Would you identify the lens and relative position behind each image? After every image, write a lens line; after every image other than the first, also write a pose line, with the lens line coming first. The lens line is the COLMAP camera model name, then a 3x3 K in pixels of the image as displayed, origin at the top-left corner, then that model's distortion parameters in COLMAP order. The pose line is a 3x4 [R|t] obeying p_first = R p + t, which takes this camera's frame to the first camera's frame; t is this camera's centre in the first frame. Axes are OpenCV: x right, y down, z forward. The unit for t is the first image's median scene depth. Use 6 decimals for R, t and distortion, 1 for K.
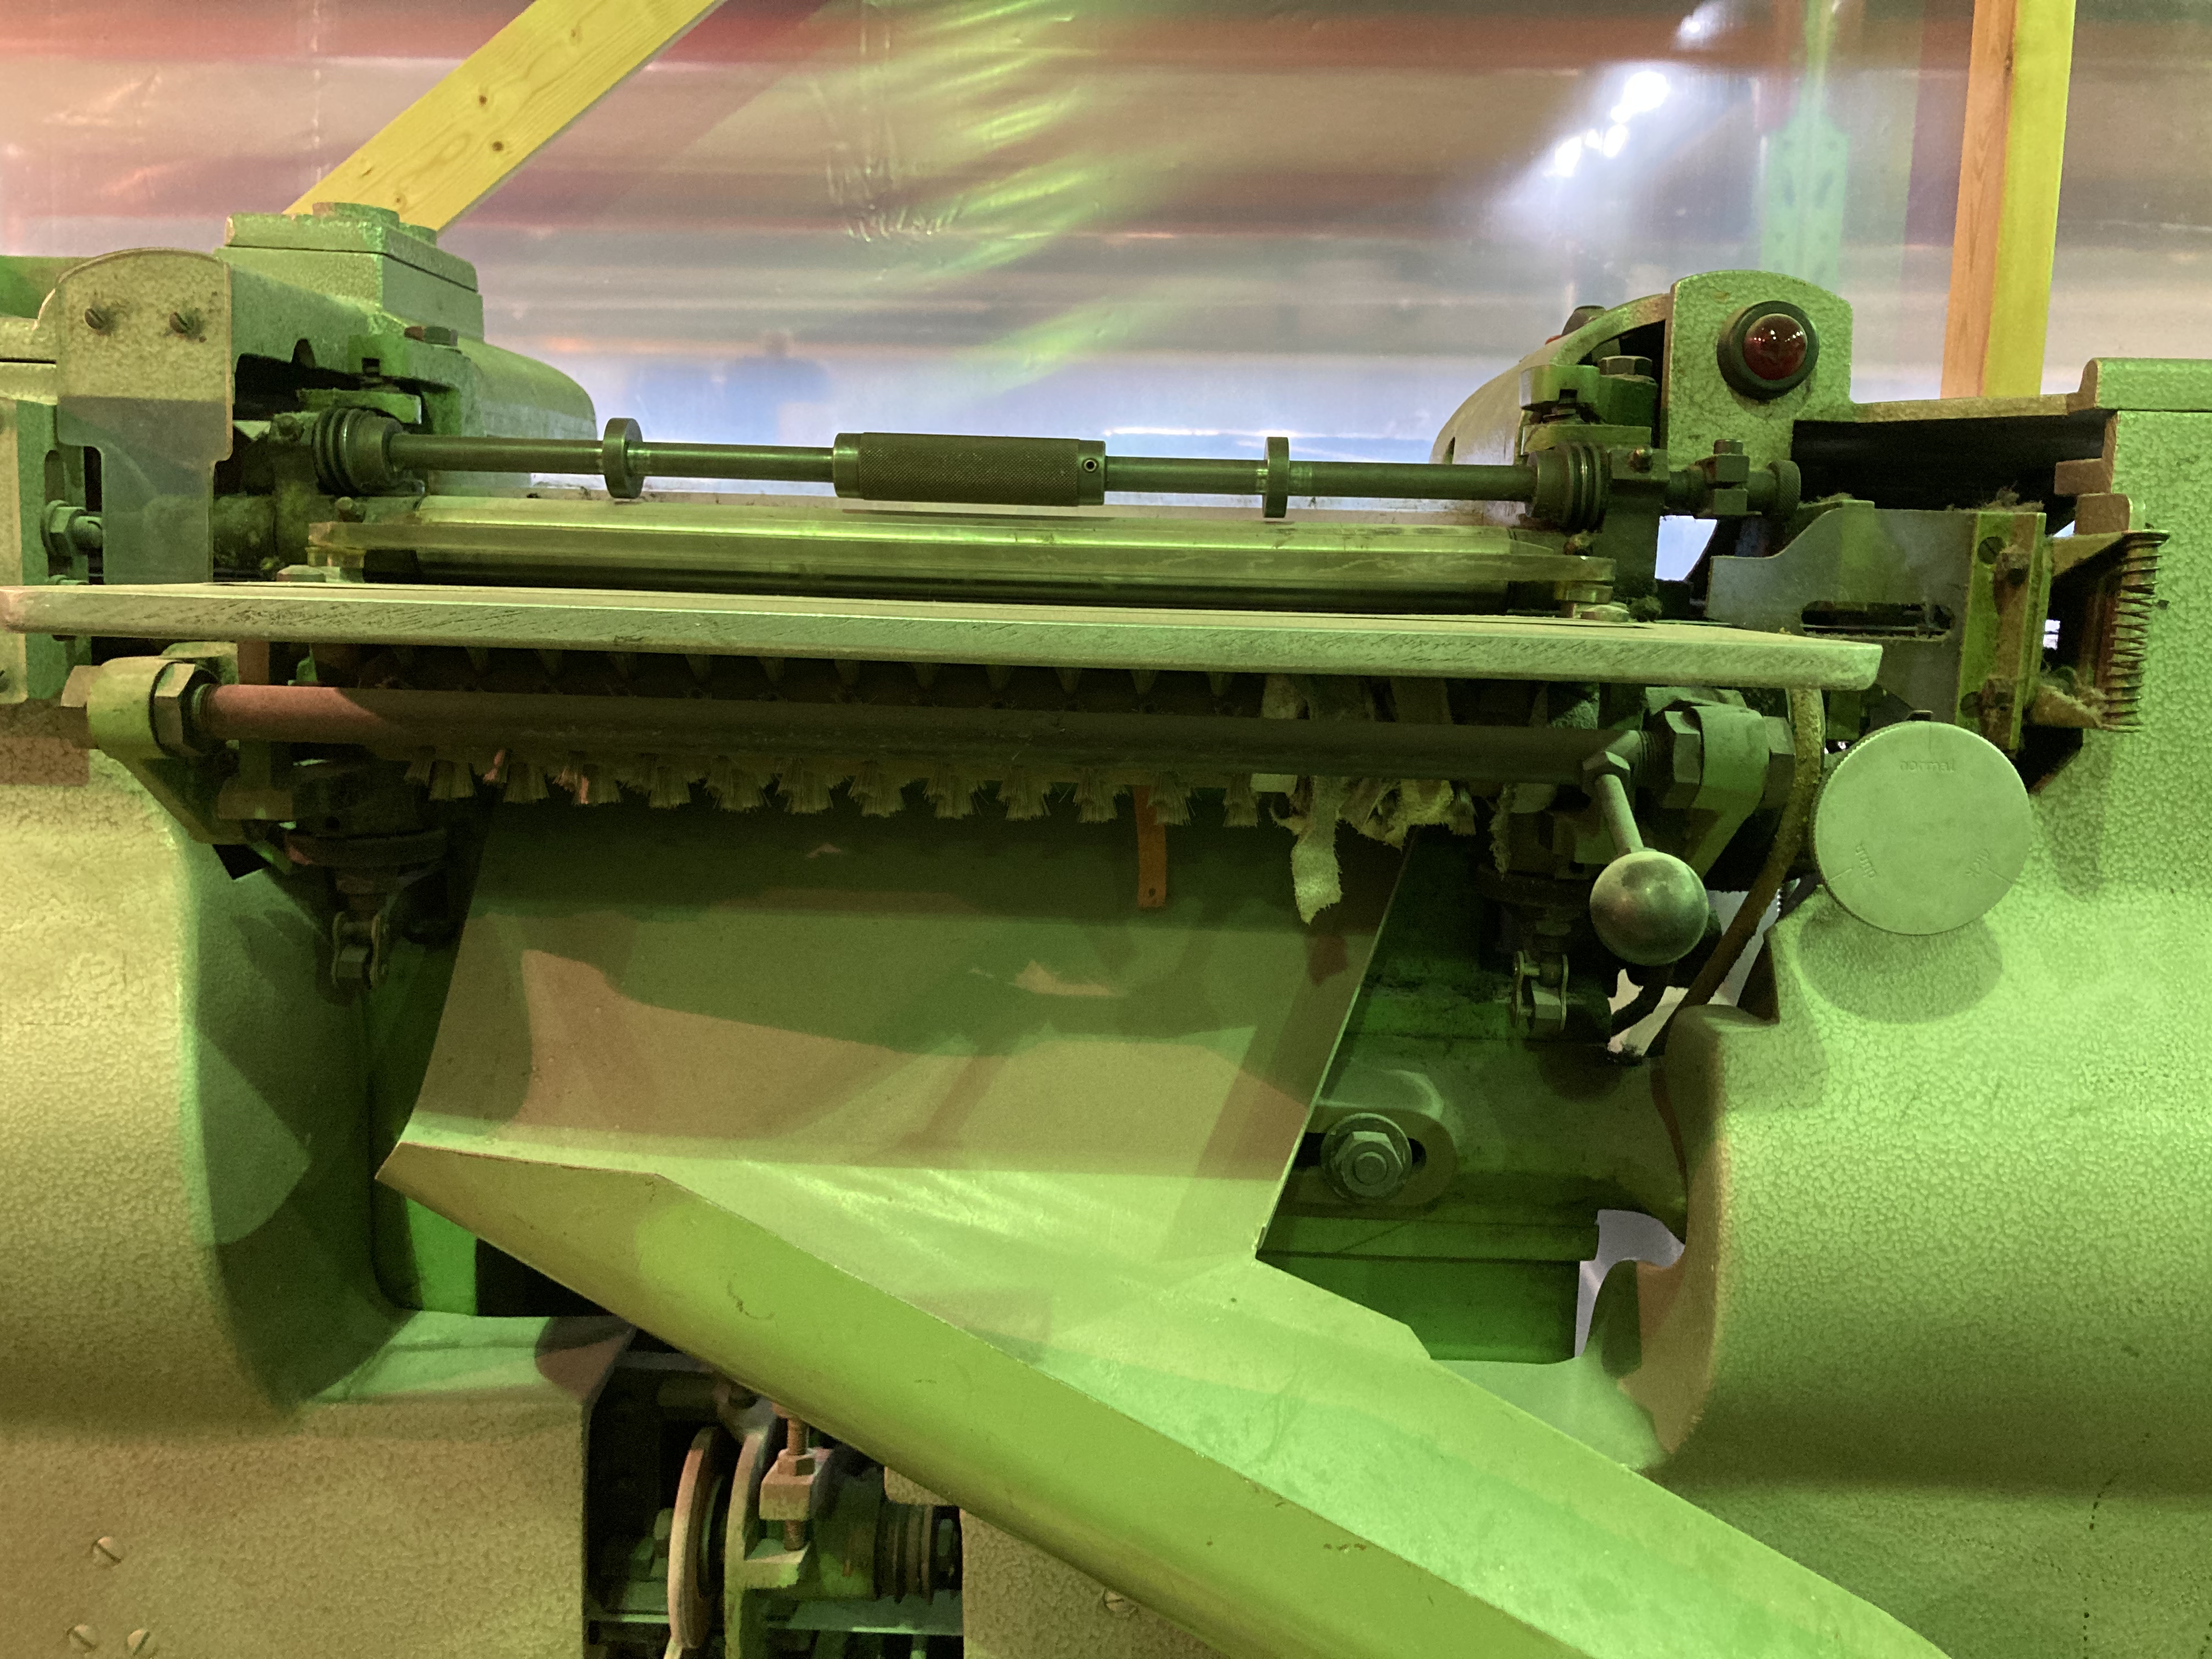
lens RADIAL K [[1886.7, 0, 1104.5], [0, 1886.7, 821.1], [0, 0, 1]] dist [0.066464, -0.020517]
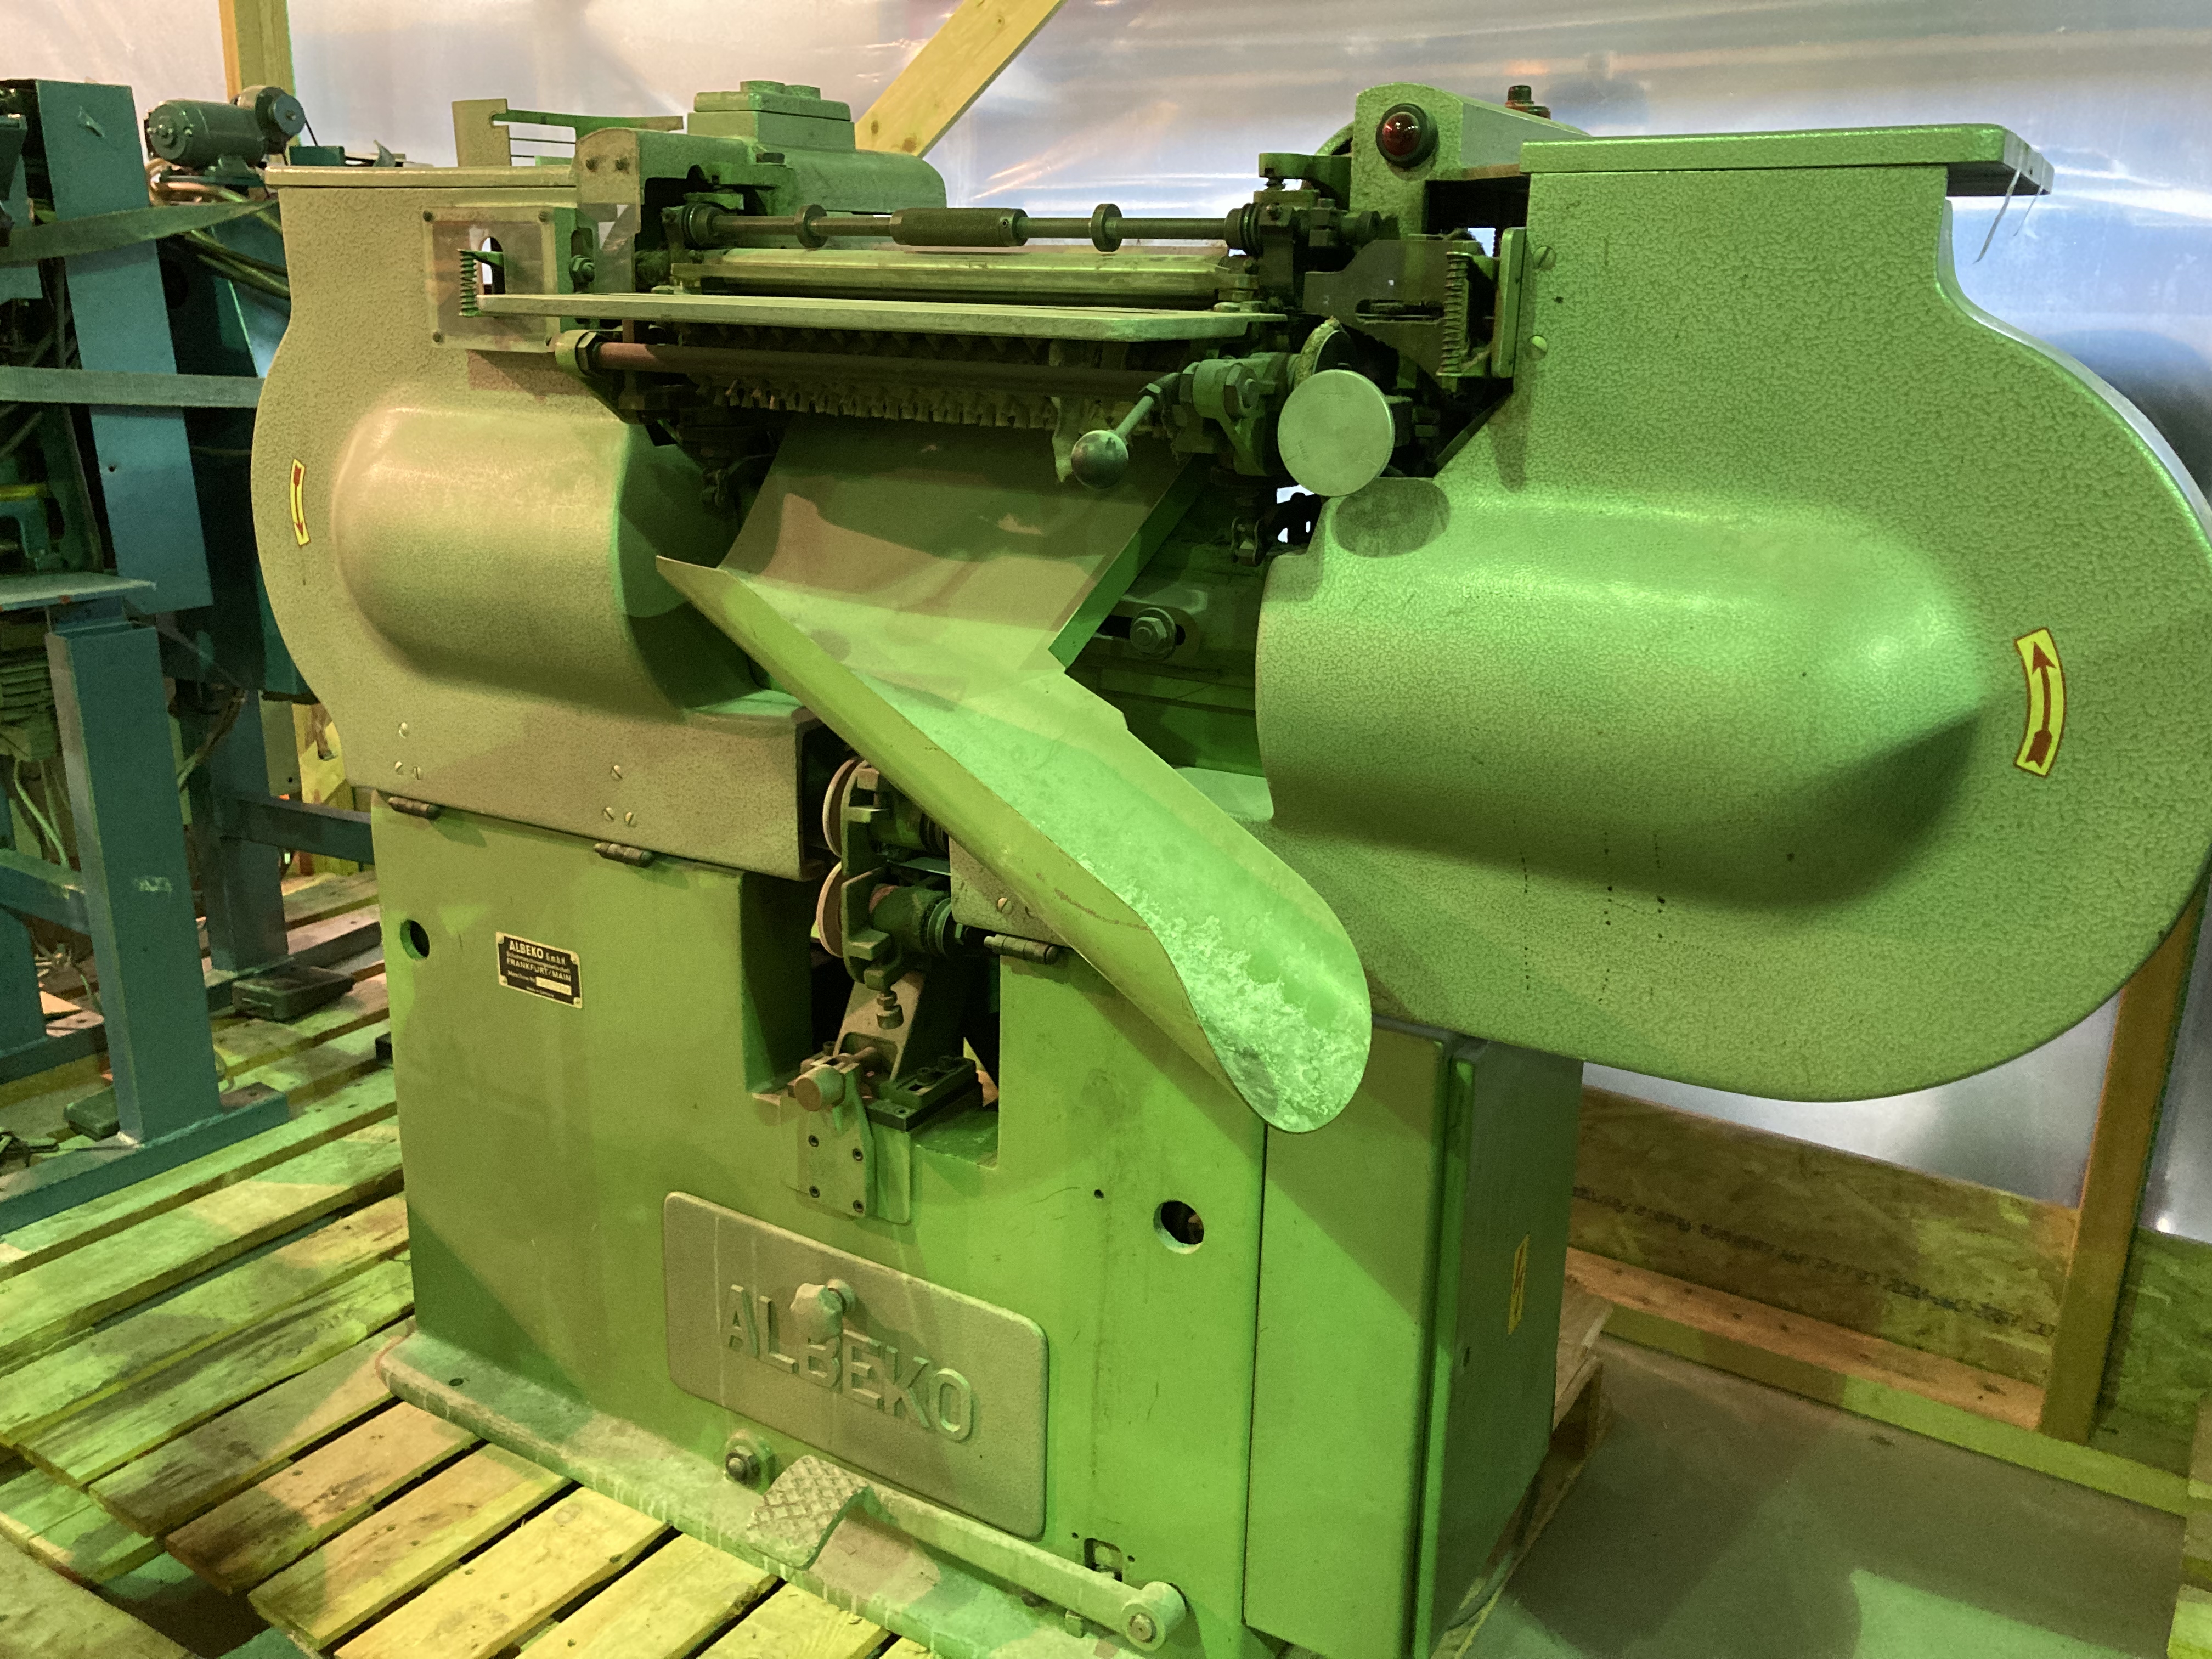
lens RADIAL K [[1886.7, 0, 1102.4], [0, 1886.7, 837.4], [0, 0, 1]] dist [0.066464, -0.020517]
pose [[0.867421, 0.129068, -0.480544, 1.005385], [-0.058044, 0.985425, 0.159900, 0.092039], [0.494179, -0.110808, 0.862270, -0.570852]]
